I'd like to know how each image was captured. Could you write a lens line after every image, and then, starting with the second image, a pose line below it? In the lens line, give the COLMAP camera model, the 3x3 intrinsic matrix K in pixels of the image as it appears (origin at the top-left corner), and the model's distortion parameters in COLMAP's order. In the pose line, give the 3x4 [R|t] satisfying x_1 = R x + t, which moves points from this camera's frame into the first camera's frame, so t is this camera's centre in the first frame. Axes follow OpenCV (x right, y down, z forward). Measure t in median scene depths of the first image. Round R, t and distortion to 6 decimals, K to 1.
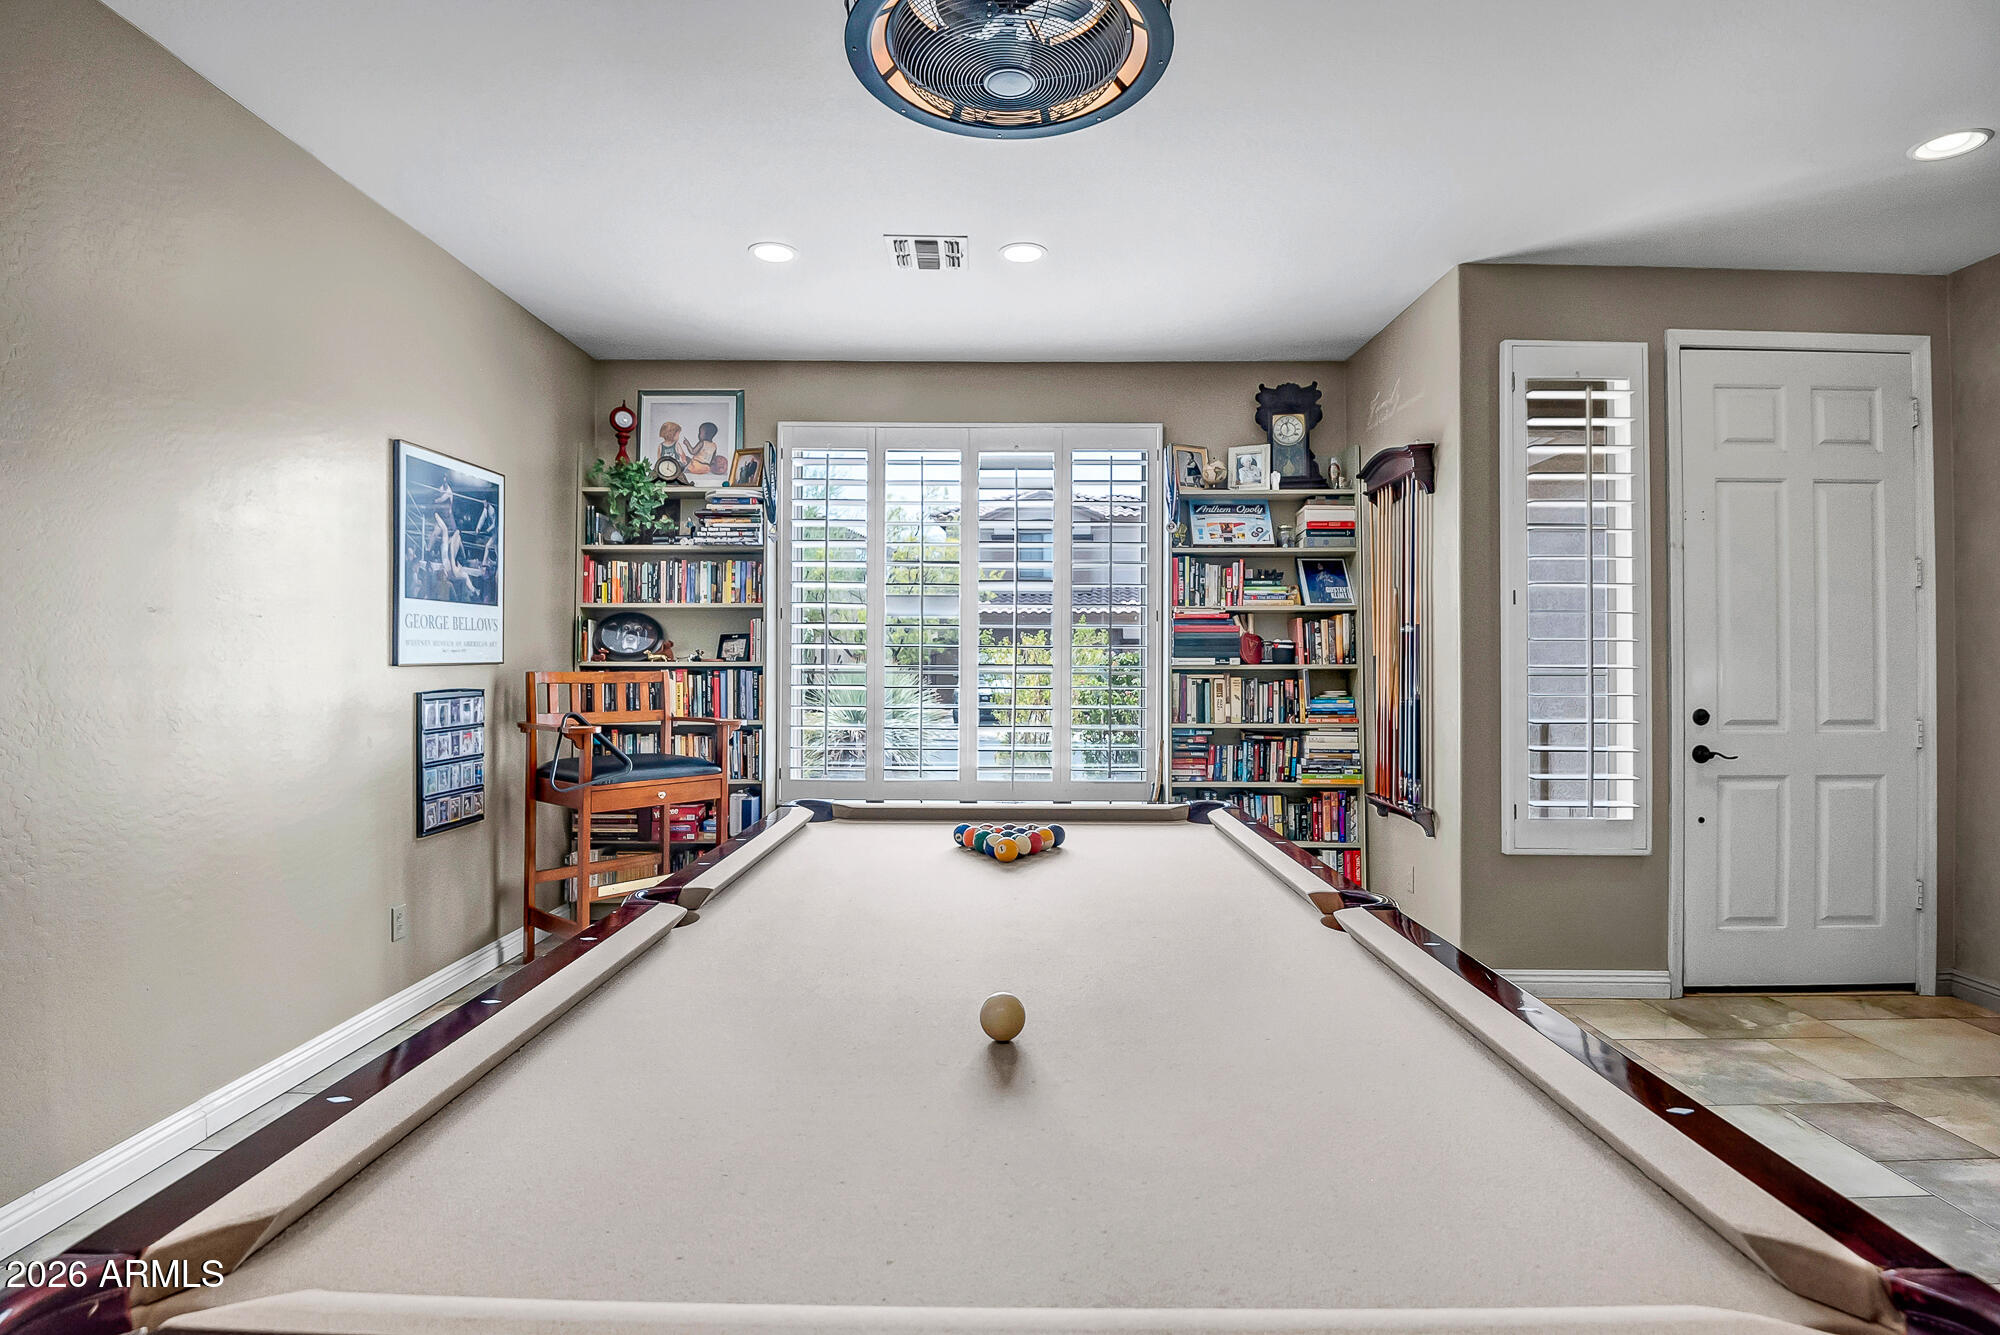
lens RADIAL K [[982.2, 0, 1003.4], [0, 982.2, 652.5], [0, 0, 1]] dist [-0.002017, -0.000673]
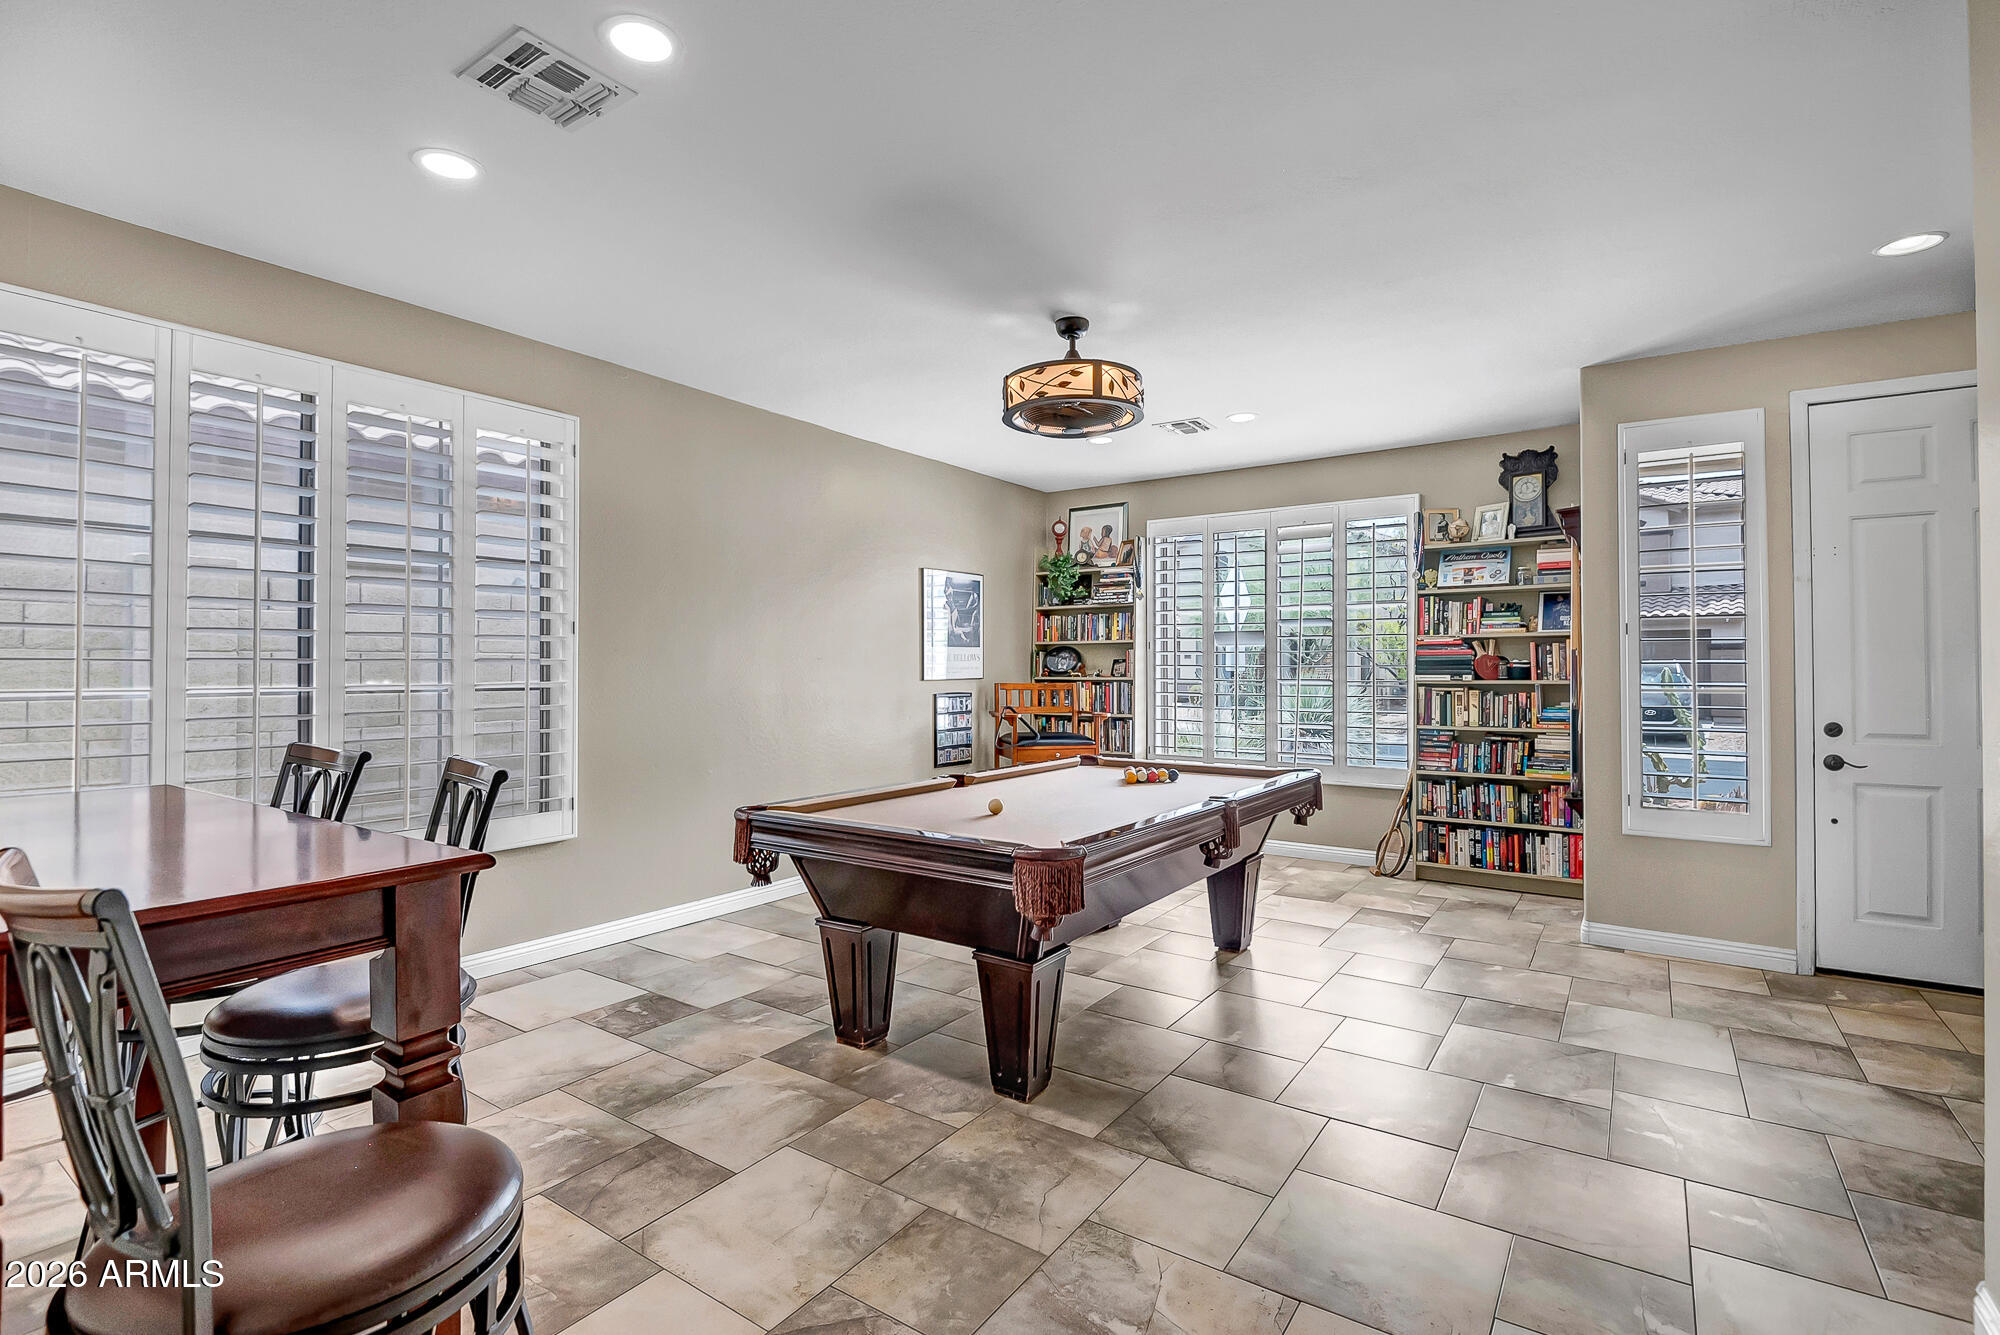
lens RADIAL K [[914.8, 0, 1017.6], [0, 914.8, 655.7], [0, 0, 1]] dist [0.002388, -0.021727]
pose [[0.827418, -0.010446, -0.561490, 0.413324], [0.007746, 0.999944, -0.007189, -0.015321], [0.561533, 0.001599, 0.827452, -0.304775]]
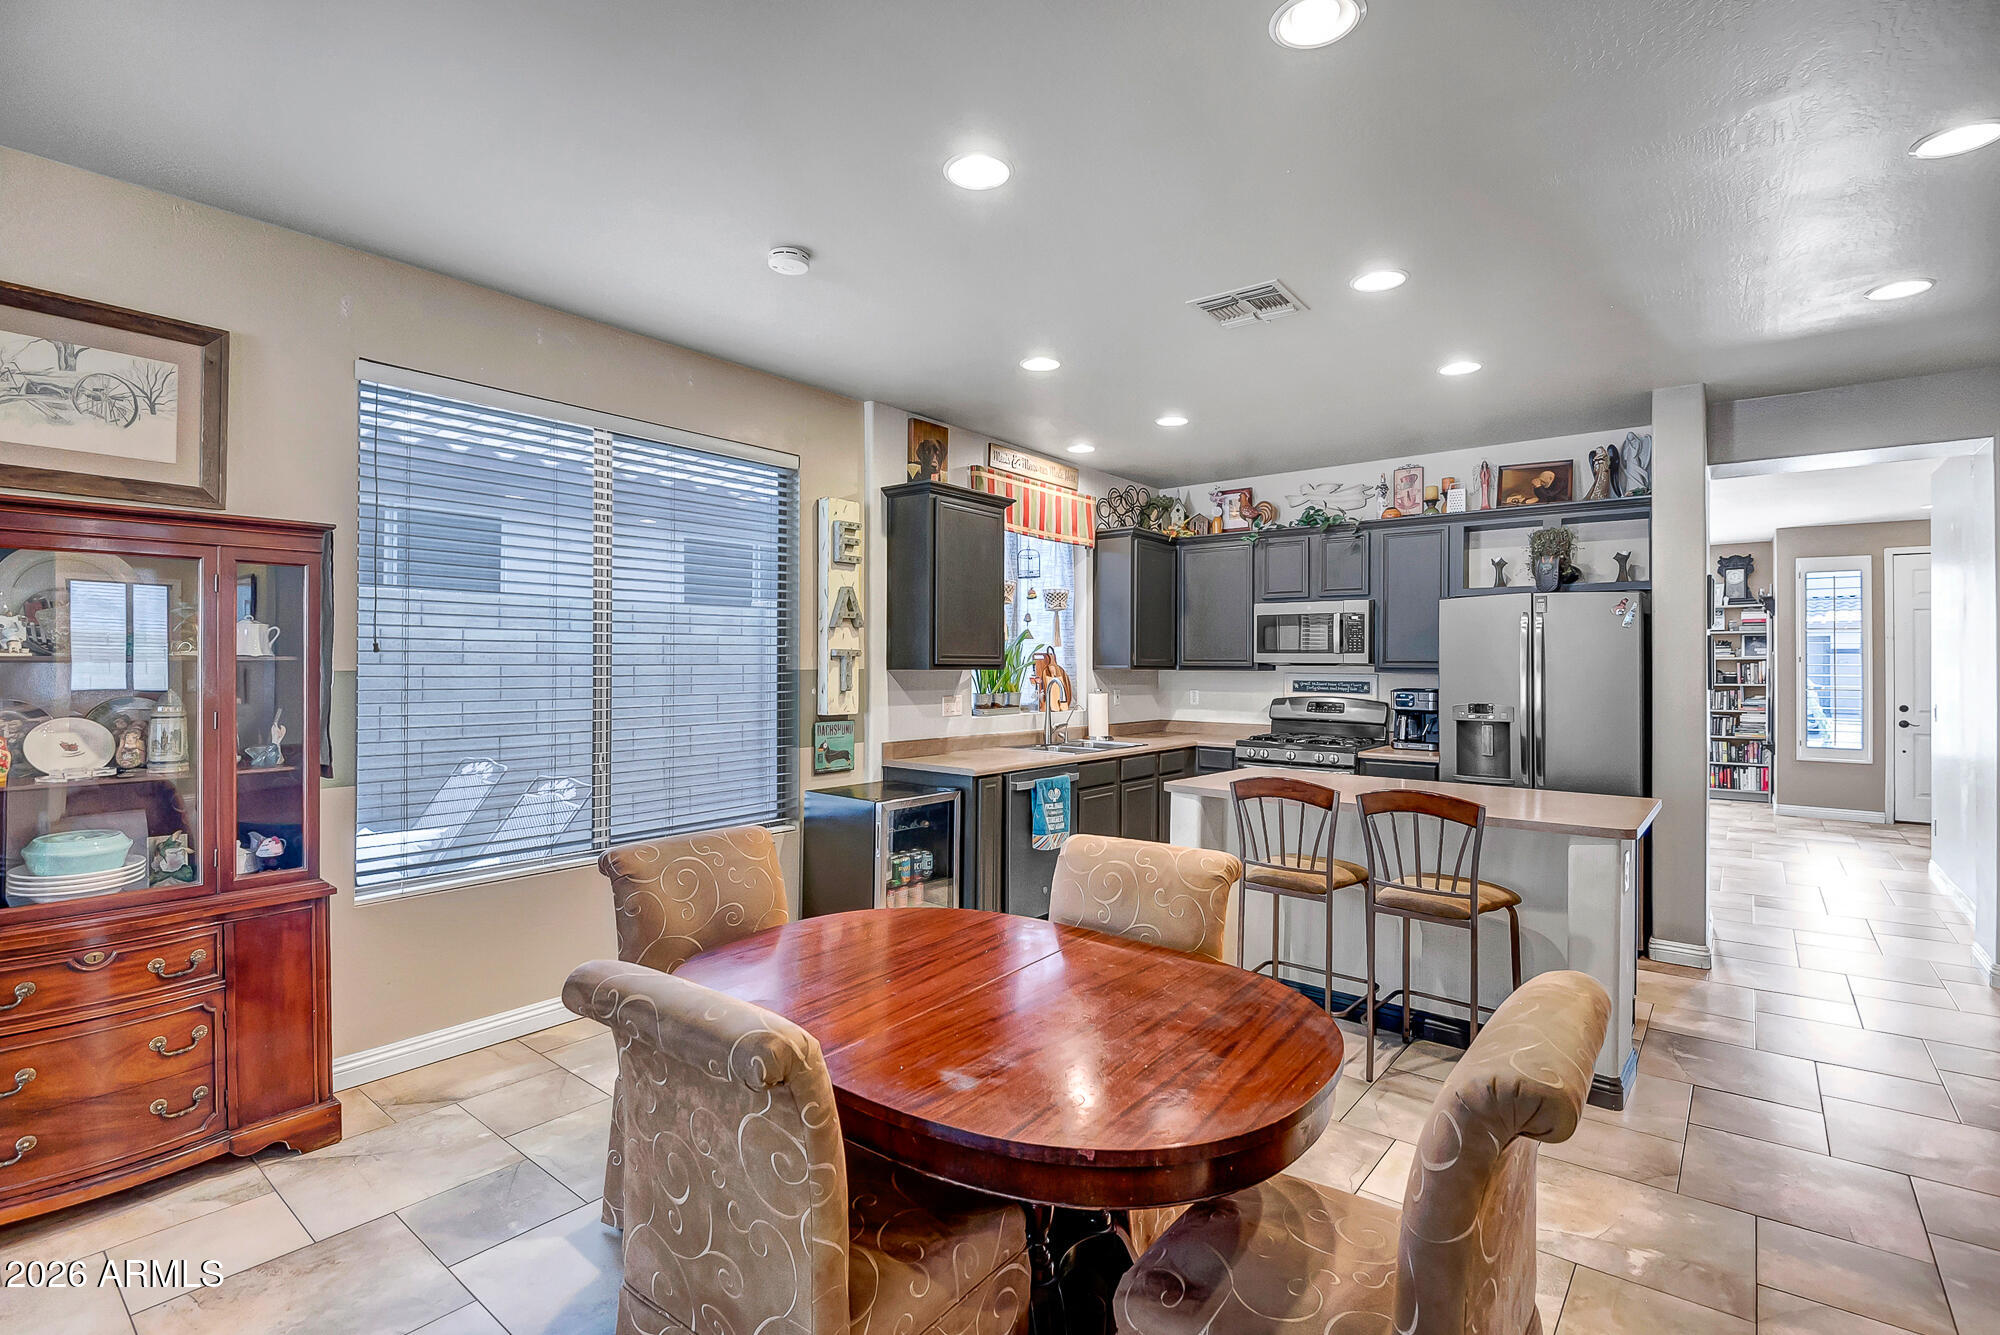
lens RADIAL K [[914.8, 0, 1017.6], [0, 914.8, 655.7], [0, 0, 1]] dist [0.002388, -0.021727]
pose [[0.788909, -0.002843, -0.614503, 0.280123], [0.001904, 0.999996, -0.002181, -0.050087], [0.614507, 0.000551, 0.788911, -1.635526]]
